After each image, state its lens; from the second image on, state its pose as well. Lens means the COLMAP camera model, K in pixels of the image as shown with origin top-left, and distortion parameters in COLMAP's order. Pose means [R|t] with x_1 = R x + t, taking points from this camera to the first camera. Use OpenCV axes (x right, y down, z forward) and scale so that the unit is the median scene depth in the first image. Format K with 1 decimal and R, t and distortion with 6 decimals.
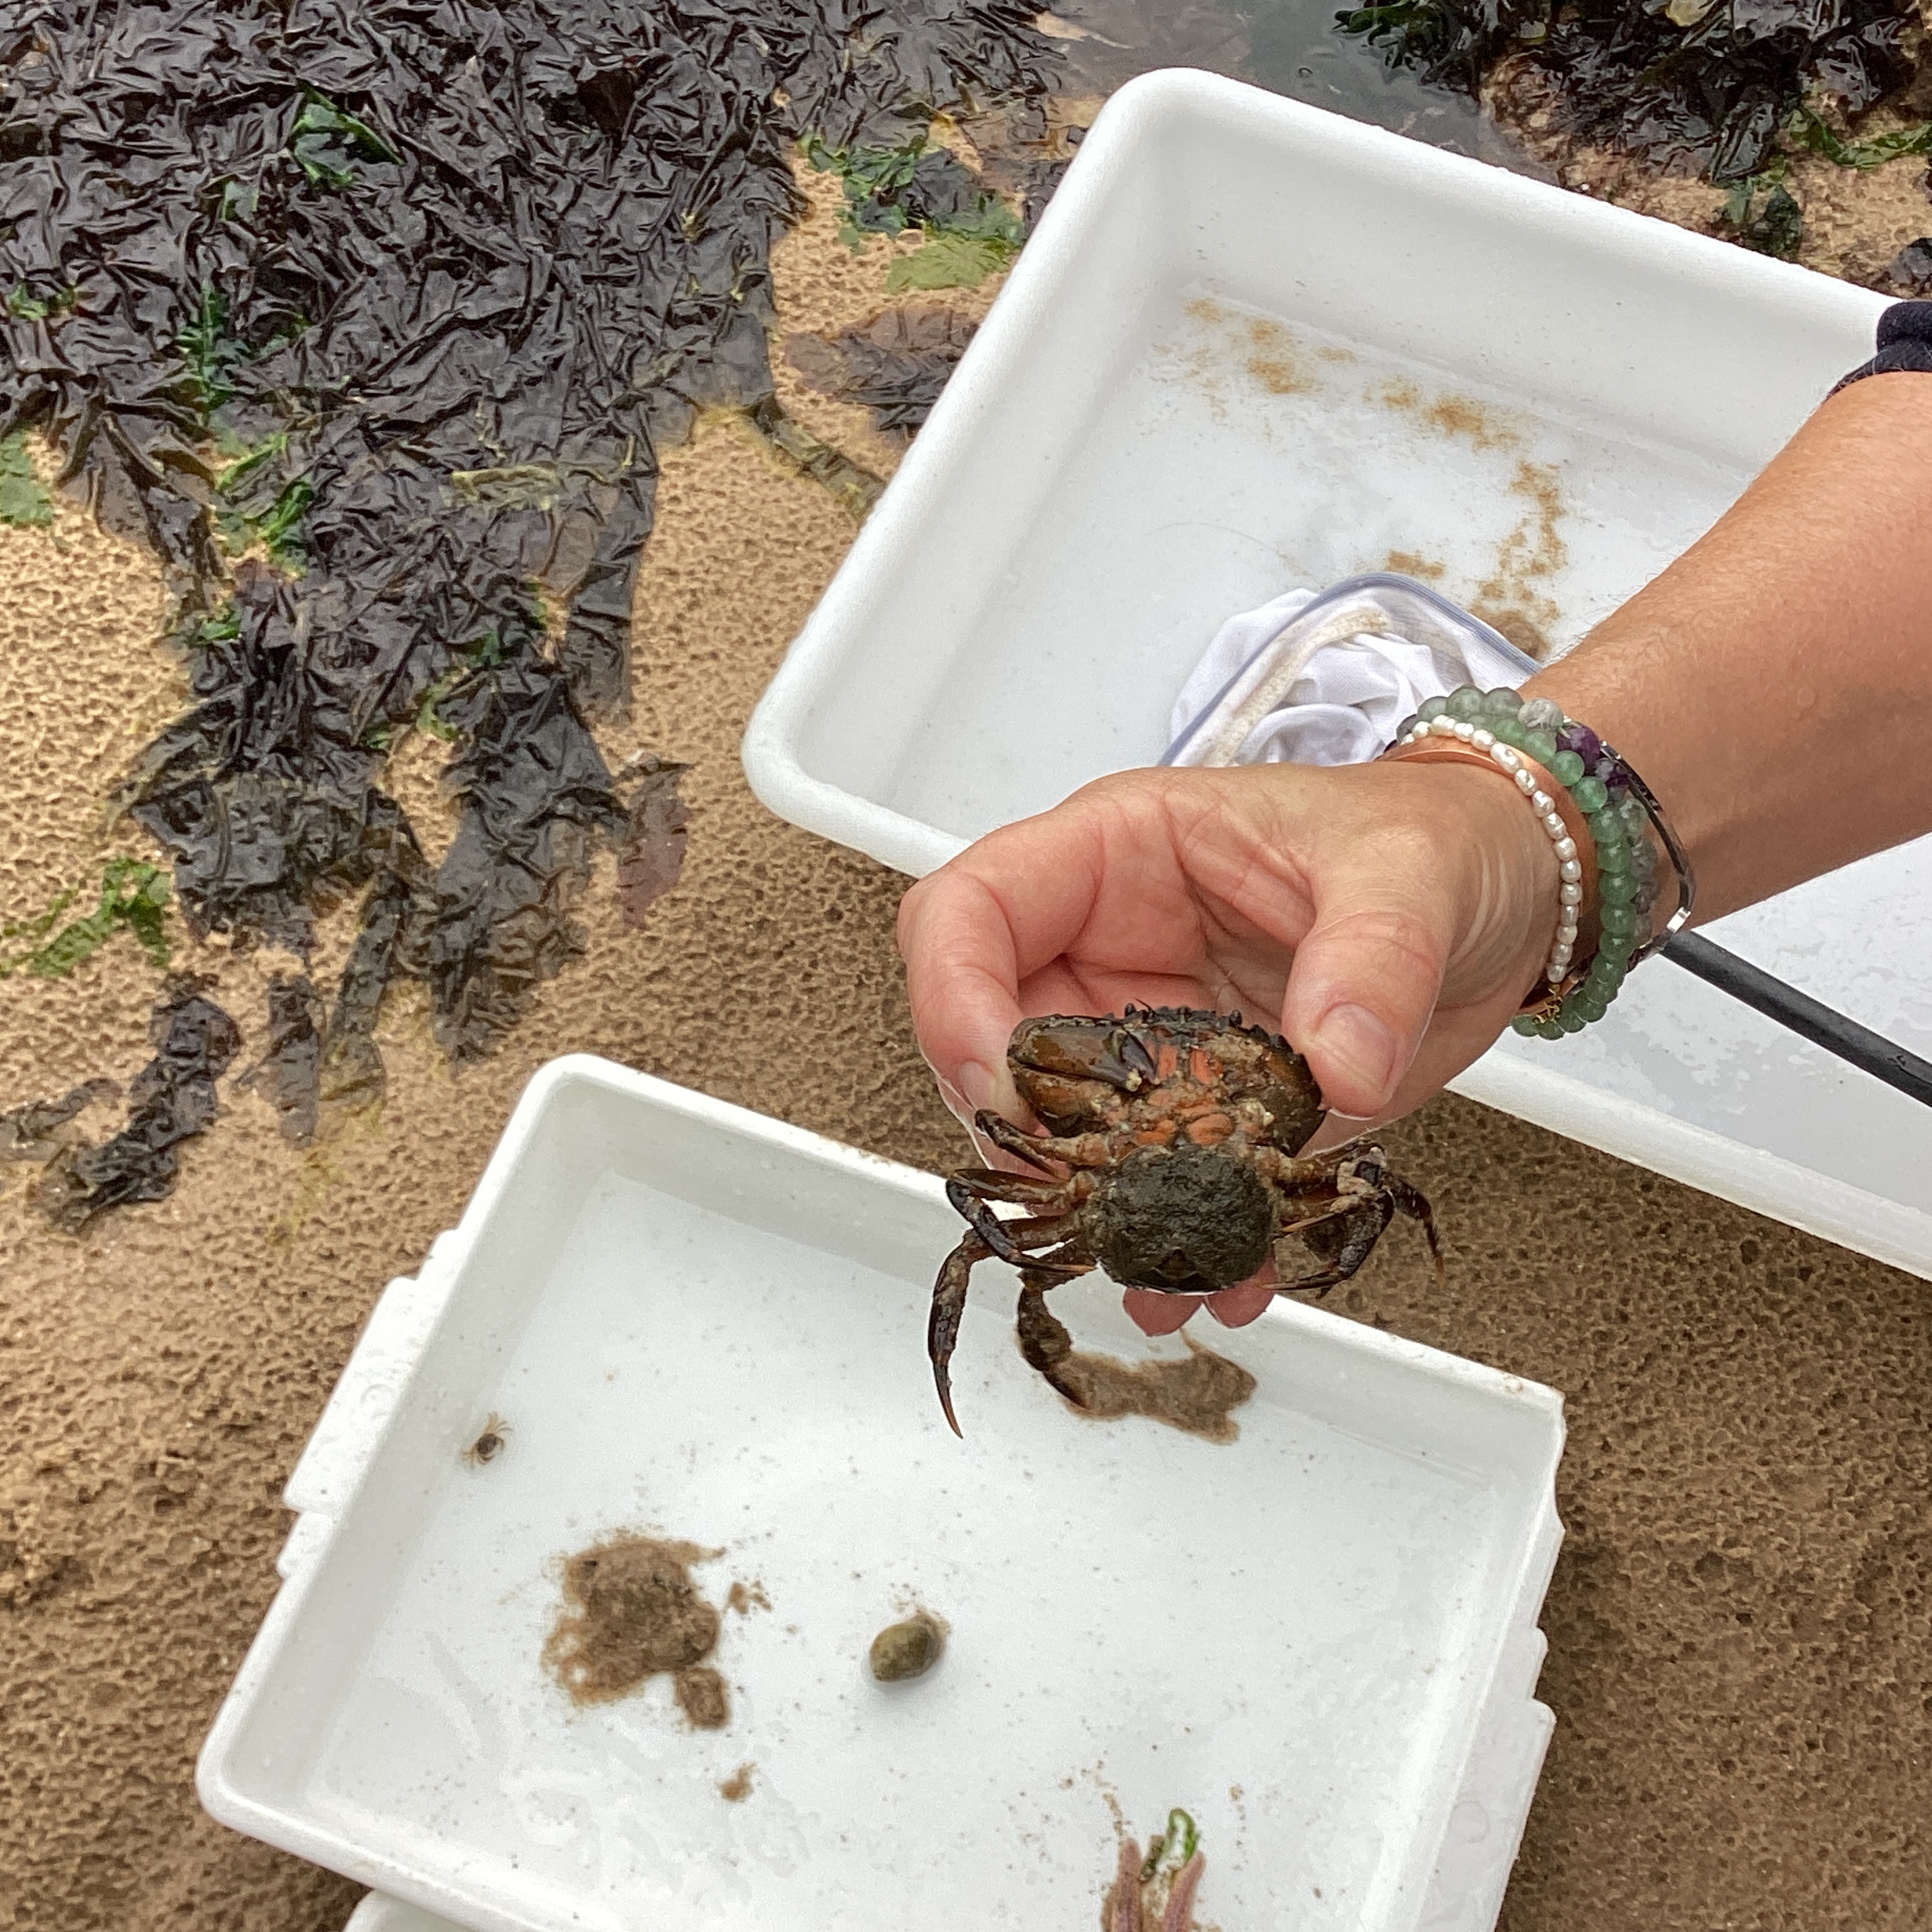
lens RADIAL K [[3184.3, 0, 1019.9], [0, 3184.3, 904.4], [0, 0, 1]] dist [0.093978, -0.063600]
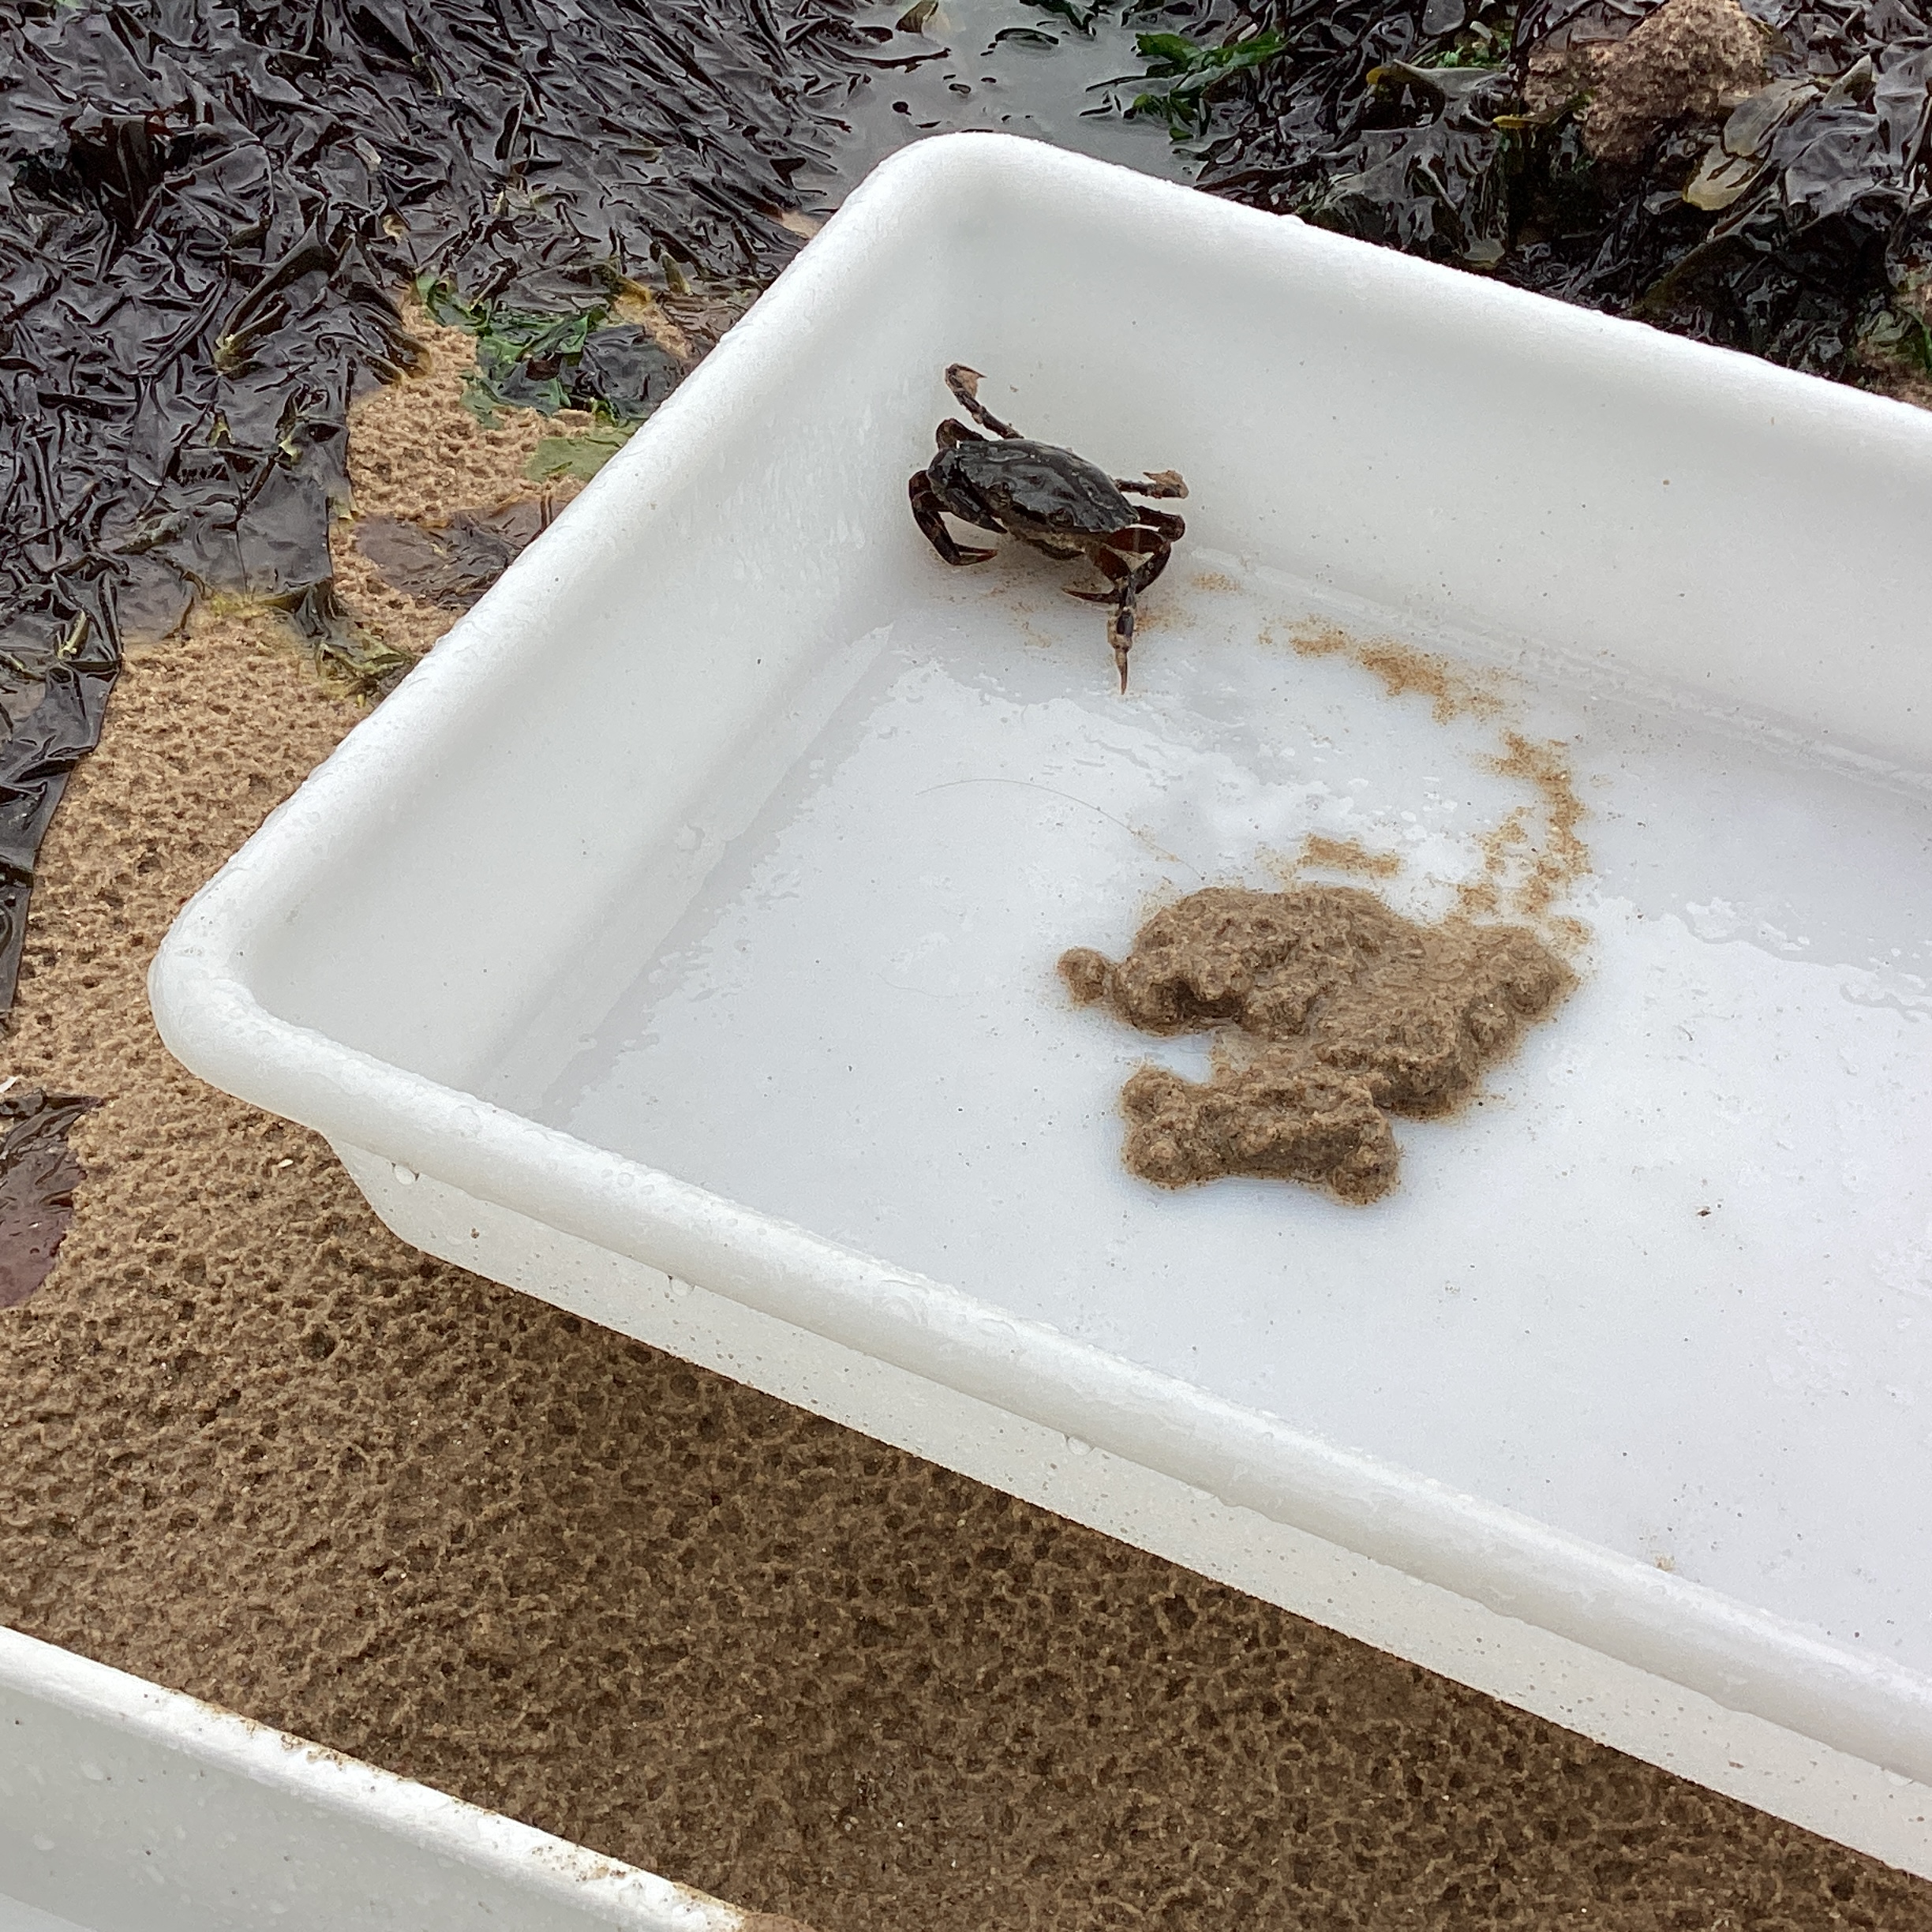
lens RADIAL K [[3184.3, 0, 1019.9], [0, 3184.3, 904.4], [0, 0, 1]] dist [0.093978, -0.063600]
pose [[0.995367, 0.057780, 0.076856, 0.013249], [-0.033310, 0.957024, -0.288091, 0.077129], [-0.090199, 0.284196, 0.954514, 0.402319]]
